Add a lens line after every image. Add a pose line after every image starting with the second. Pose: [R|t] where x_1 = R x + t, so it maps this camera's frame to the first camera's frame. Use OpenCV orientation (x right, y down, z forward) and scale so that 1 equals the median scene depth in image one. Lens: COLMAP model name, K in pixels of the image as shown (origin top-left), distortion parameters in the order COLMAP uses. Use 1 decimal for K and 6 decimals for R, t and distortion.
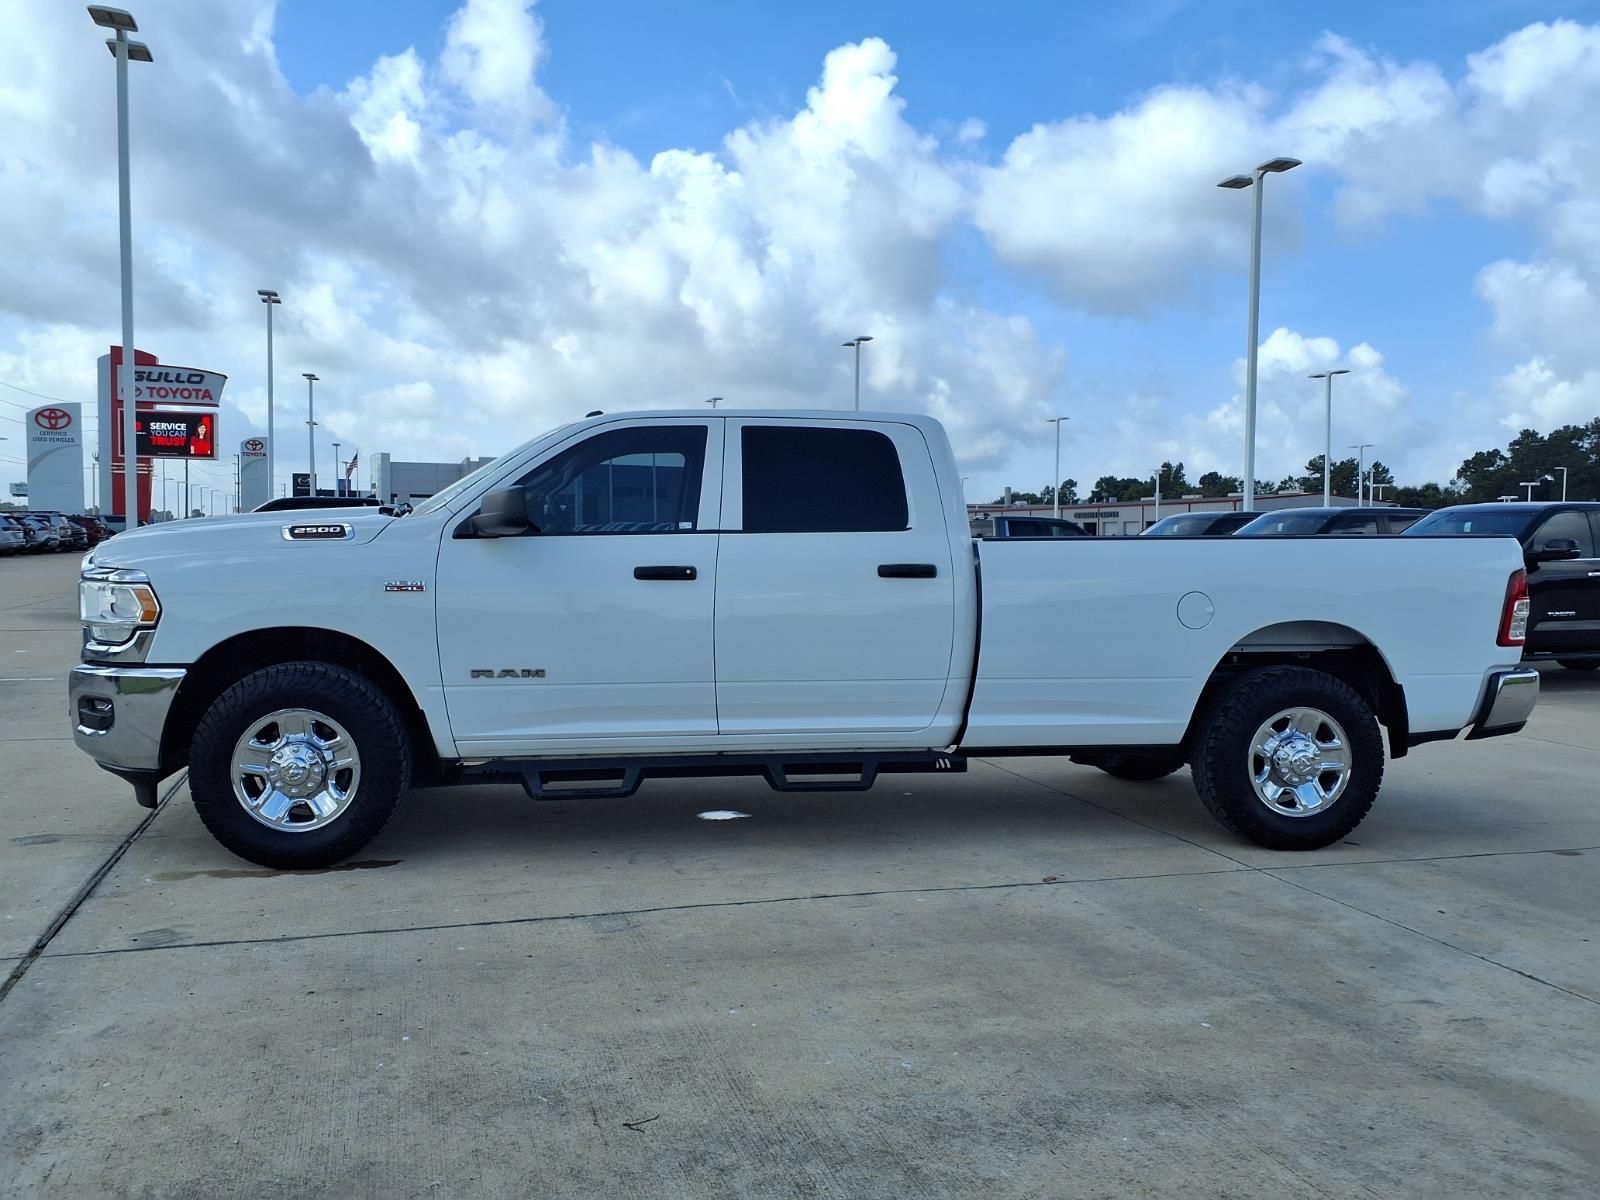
lens RADIAL K [[1236.9, 0, 859.7], [0, 1236.9, 599.6], [0, 0, 1]] dist [0.002908, 0.000483]
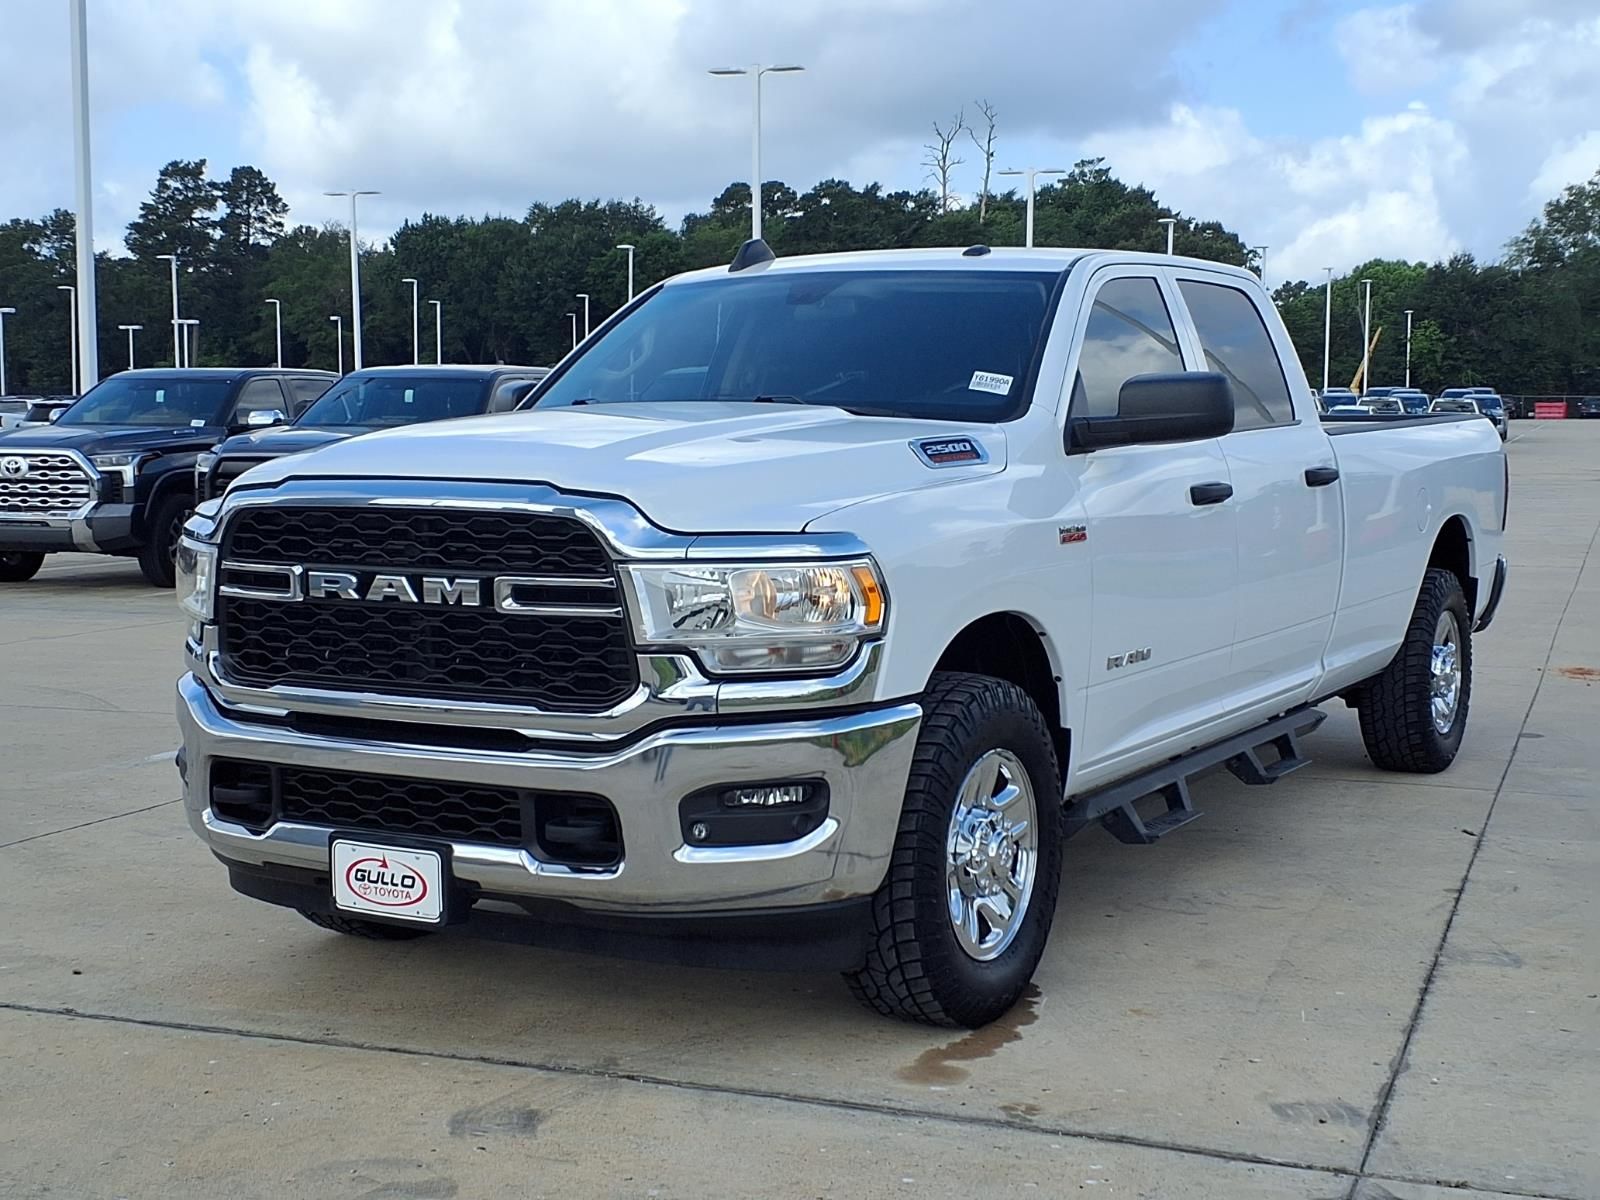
lens RADIAL K [[2012.6, 0, 859.2], [0, 2012.6, 601.2], [0, 0, 1]] dist [0.189903, -0.514032]
pose [[0.641544, -0.079716, 0.762933, -1.348041], [0.037243, 0.996650, 0.072819, -0.061949], [-0.766182, -0.018303, 0.642363, 0.472394]]
